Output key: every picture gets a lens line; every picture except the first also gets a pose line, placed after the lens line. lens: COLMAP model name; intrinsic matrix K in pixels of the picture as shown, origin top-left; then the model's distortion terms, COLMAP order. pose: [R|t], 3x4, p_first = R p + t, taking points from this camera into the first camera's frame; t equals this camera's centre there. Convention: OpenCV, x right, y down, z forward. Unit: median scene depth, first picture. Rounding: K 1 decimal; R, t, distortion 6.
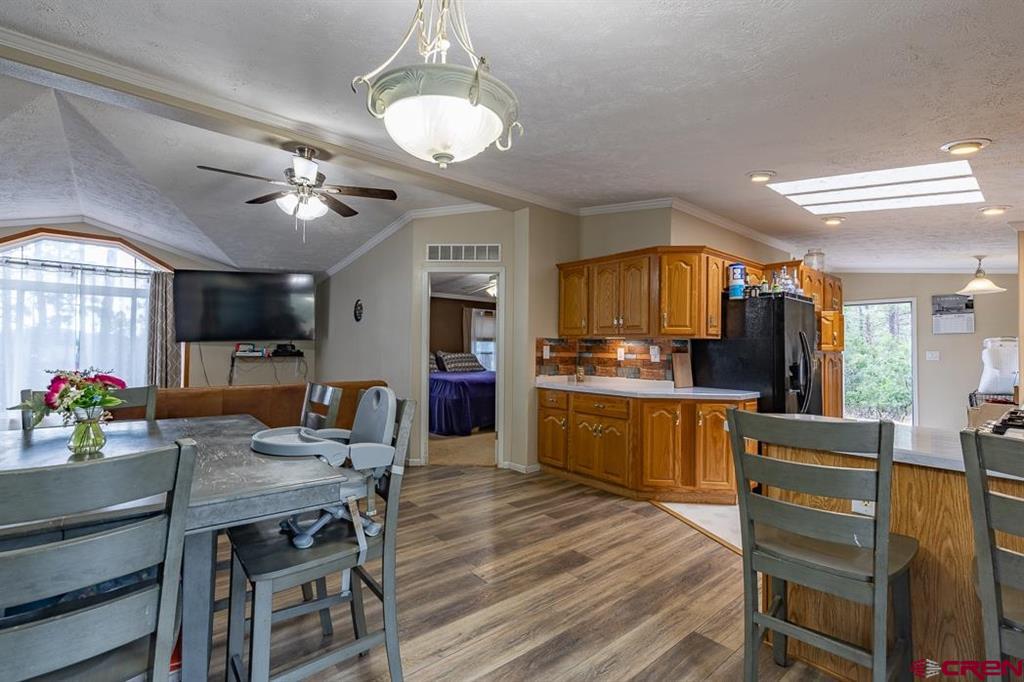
lens RADIAL K [[467.5, 0, 513.8], [0, 467.5, 341.7], [0, 0, 1]] dist [-0.000027, 0.000025]
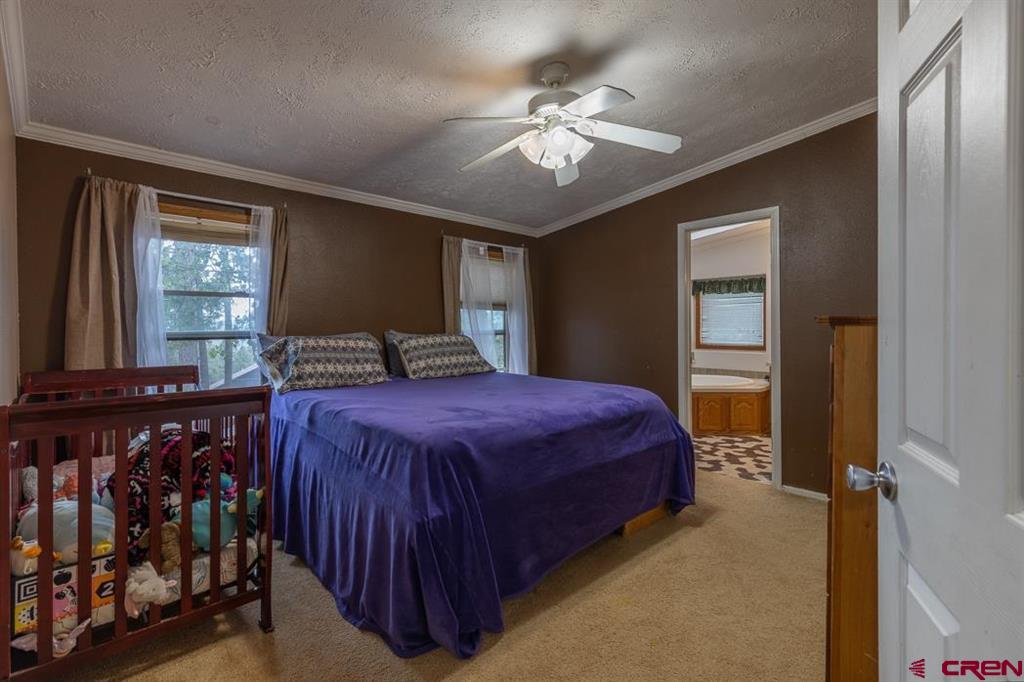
lens RADIAL K [[467.5, 0, 508.6], [0, 467.5, 332.2], [0, 0, 1]] dist [-0.000027, 0.000025]
pose [[0.998515, -0.011973, 0.053154, -0.071499], [0.010375, 0.999489, 0.030229, 0.009289], [-0.053488, -0.029632, 0.998129, 0.551083]]
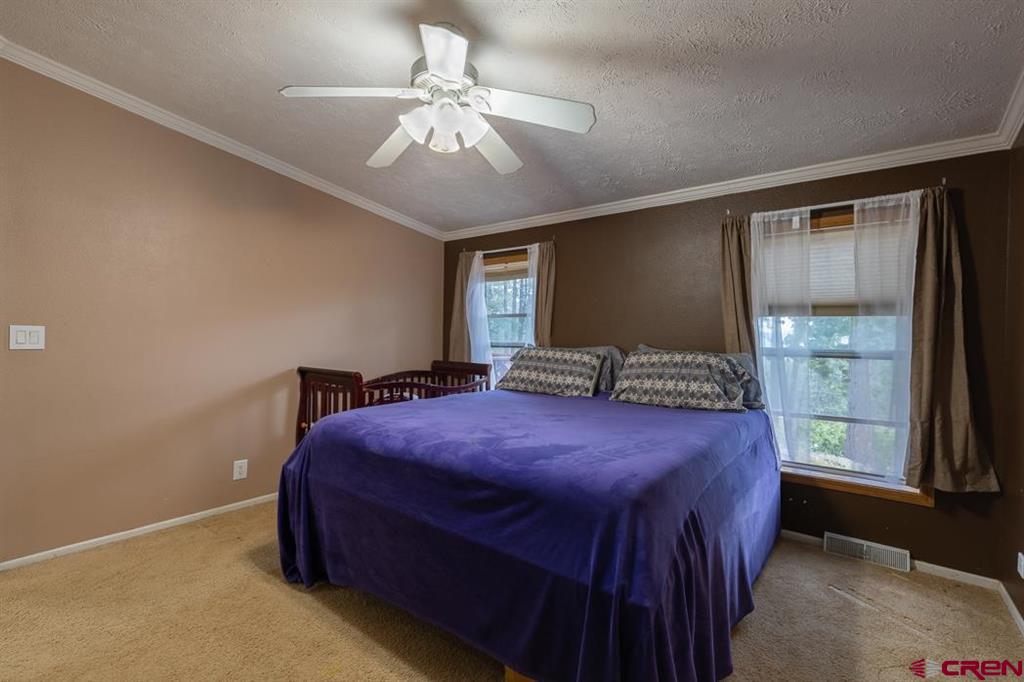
lens RADIAL K [[467.5, 0, 511.3], [0, 467.5, 337.2], [0, 0, 1]] dist [-0.000027, 0.000025]
pose [[0.193994, -0.001400, -0.981002, 0.206346], [0.011453, 0.999934, 0.000838, 0.011774], [0.980936, -0.011398, 0.193998, 0.812994]]
